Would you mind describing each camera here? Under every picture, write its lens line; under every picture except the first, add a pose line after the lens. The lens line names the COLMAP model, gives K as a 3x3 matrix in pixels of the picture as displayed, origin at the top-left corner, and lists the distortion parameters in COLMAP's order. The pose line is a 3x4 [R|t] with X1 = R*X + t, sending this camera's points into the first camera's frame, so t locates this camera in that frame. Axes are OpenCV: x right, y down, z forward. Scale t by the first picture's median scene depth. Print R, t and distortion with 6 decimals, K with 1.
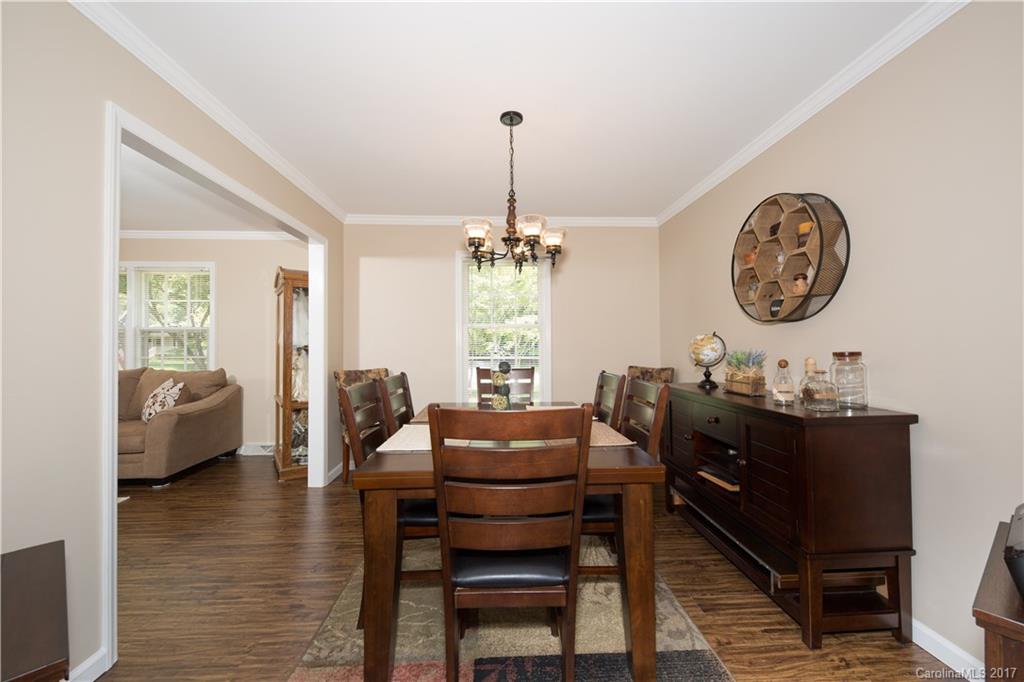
lens RADIAL K [[396.2, 0, 512.0], [0, 396.2, 341.0], [0, 0, 1]] dist [0.013237, -0.006734]
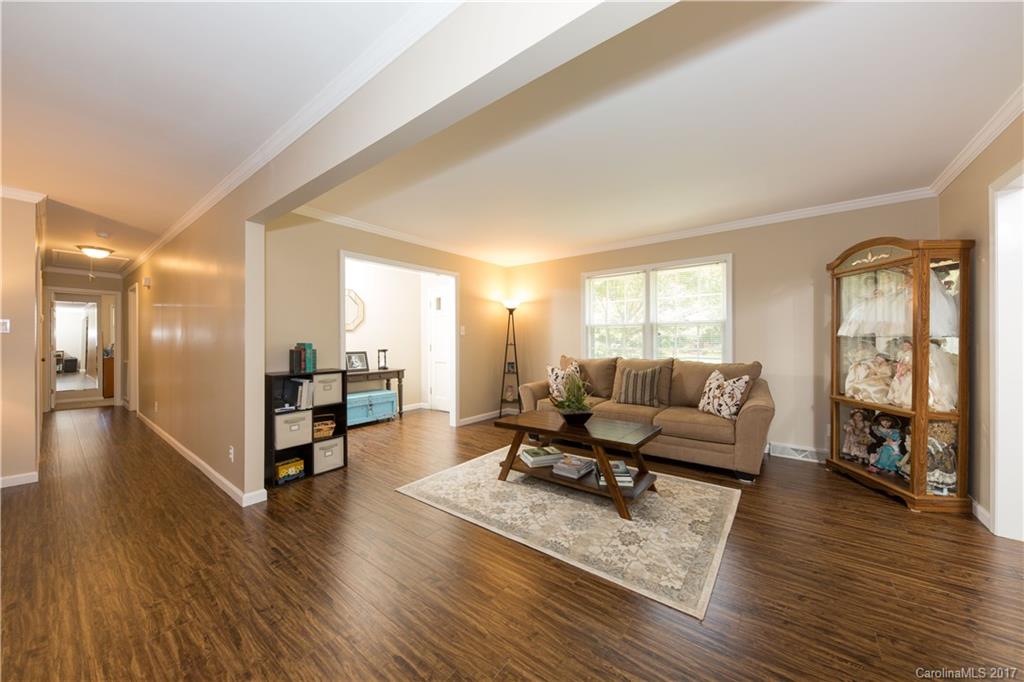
lens RADIAL K [[361.6, 0, 512.0], [0, 361.6, 341.0], [0, 0, 1]] dist [-0.000430, 0.000110]
pose [[0.762231, 0.001711, -0.647303, -0.716030], [0.007916, 0.999897, 0.011965, 0.005762], [0.647256, -0.014244, 0.762139, -0.040111]]
